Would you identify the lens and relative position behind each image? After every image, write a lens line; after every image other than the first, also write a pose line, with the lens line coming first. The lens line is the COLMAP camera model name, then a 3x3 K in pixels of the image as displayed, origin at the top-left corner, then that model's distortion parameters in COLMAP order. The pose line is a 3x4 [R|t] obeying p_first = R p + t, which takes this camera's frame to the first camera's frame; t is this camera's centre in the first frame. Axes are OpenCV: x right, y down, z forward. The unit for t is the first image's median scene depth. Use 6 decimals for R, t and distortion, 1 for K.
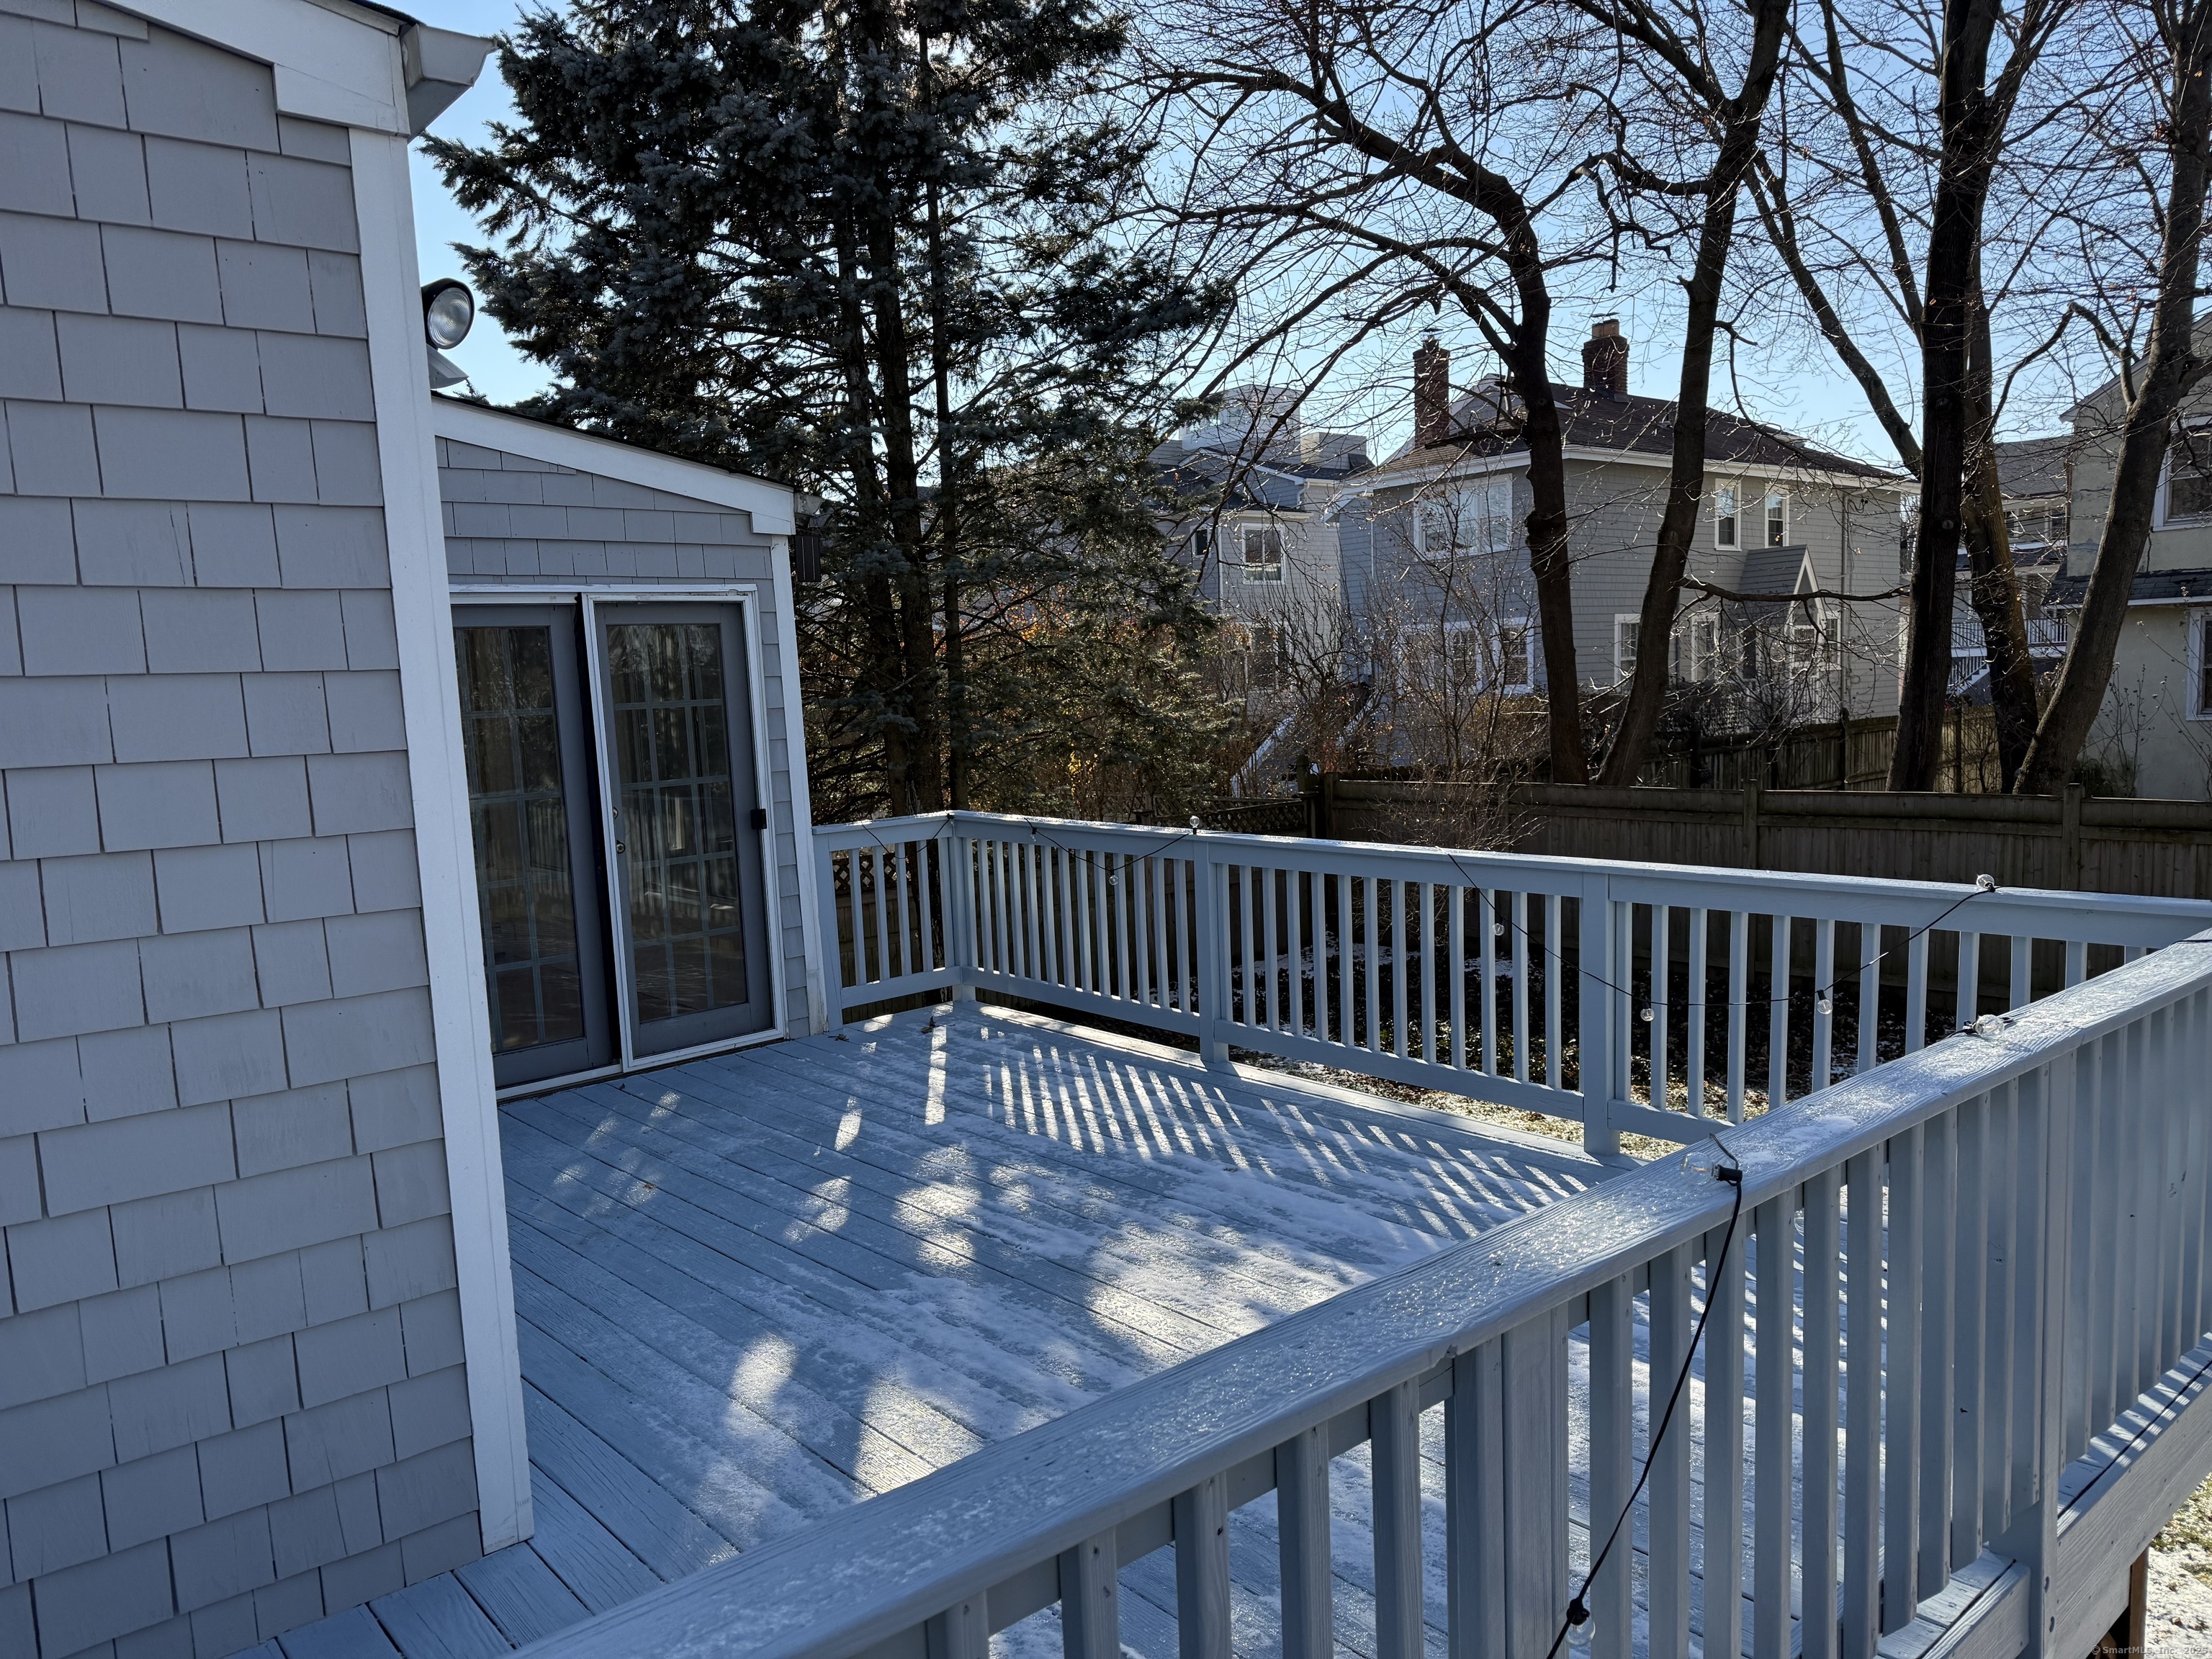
lens RADIAL K [[1566.7, 0, 1104.5], [0, 1566.7, 843.0], [0, 0, 1]] dist [0.003287, -0.001542]
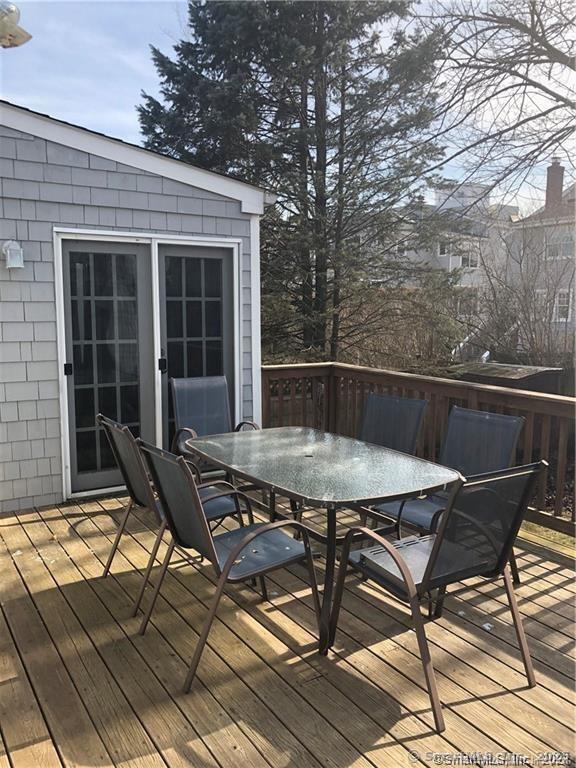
lens RADIAL K [[628.5, 0, 287.9], [0, 628.5, 384.5], [0, 0, 1]] dist [-0.003233, -0.000280]
pose [[0.983898, 0.088933, -0.155035, -0.032694], [-0.083537, 0.995661, 0.040992, -0.025428], [0.158008, -0.027381, 0.987058, 0.251474]]
